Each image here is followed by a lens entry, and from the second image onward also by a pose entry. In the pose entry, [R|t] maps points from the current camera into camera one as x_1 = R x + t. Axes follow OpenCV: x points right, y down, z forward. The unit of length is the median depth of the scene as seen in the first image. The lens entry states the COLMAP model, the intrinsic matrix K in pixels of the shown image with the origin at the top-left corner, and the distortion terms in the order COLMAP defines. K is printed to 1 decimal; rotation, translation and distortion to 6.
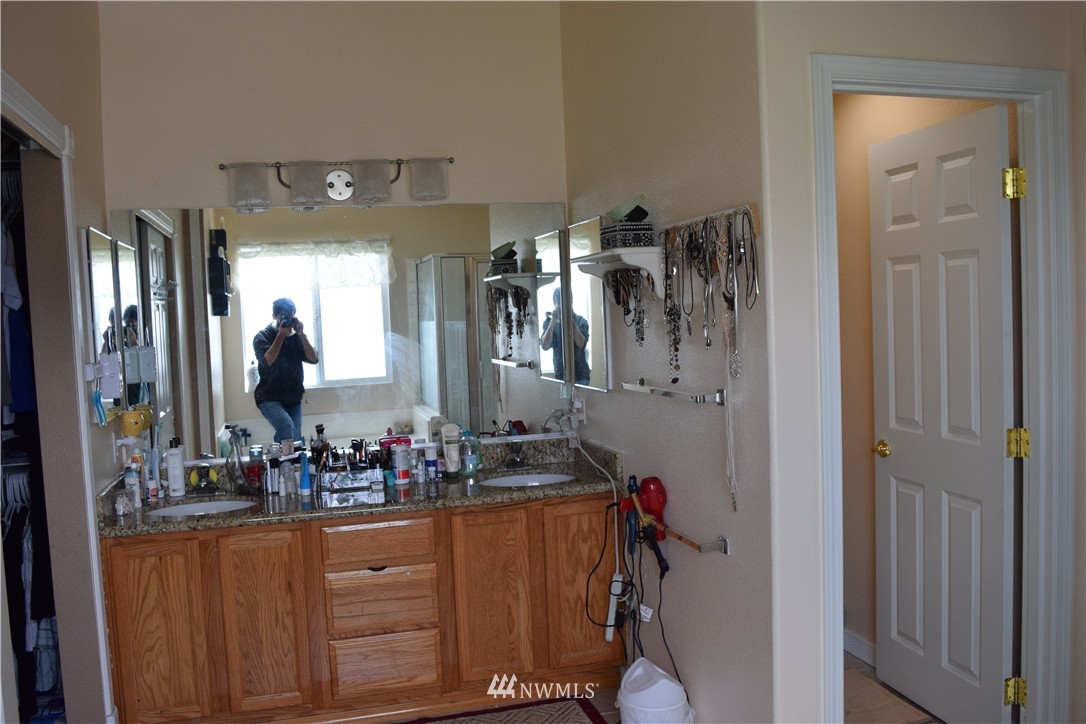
lens RADIAL K [[930.8, 0, 548.7], [0, 930.8, 364.2], [0, 0, 1]] dist [-0.070558, -0.005607]
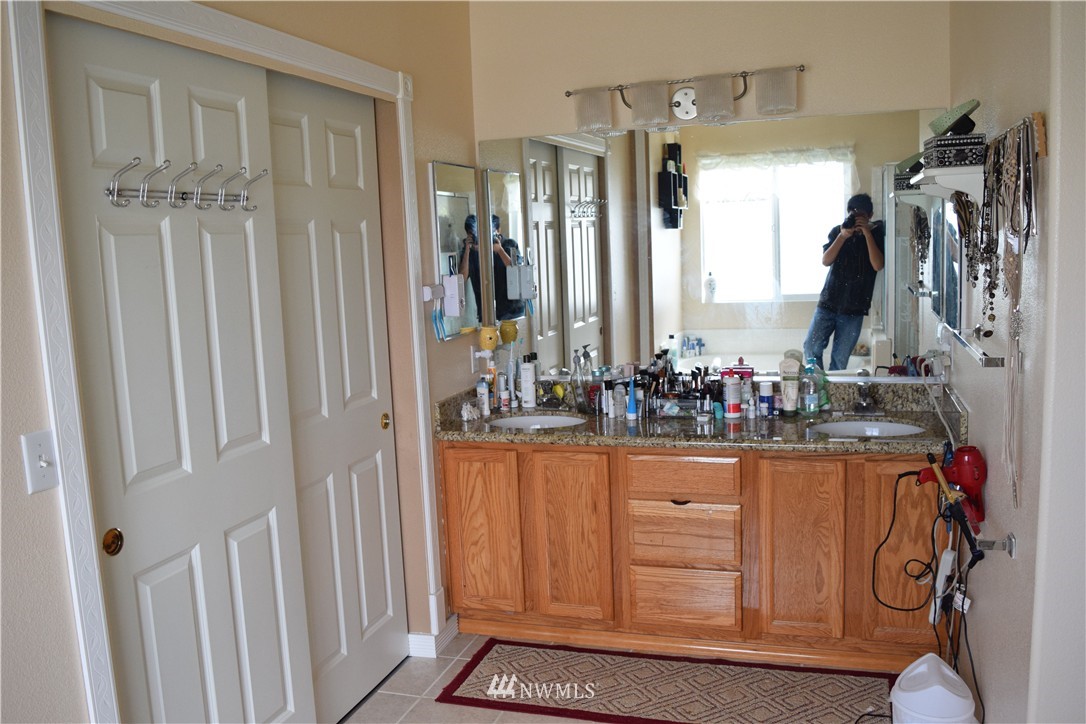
lens RADIAL K [[930.8, 0, 545.3], [0, 930.8, 361.9], [0, 0, 1]] dist [-0.070558, -0.005607]
pose [[0.835988, 0.079293, -0.542989, 0.210014], [-0.023385, 0.993754, 0.109115, -0.030433], [0.548250, -0.078521, 0.832620, 0.106896]]
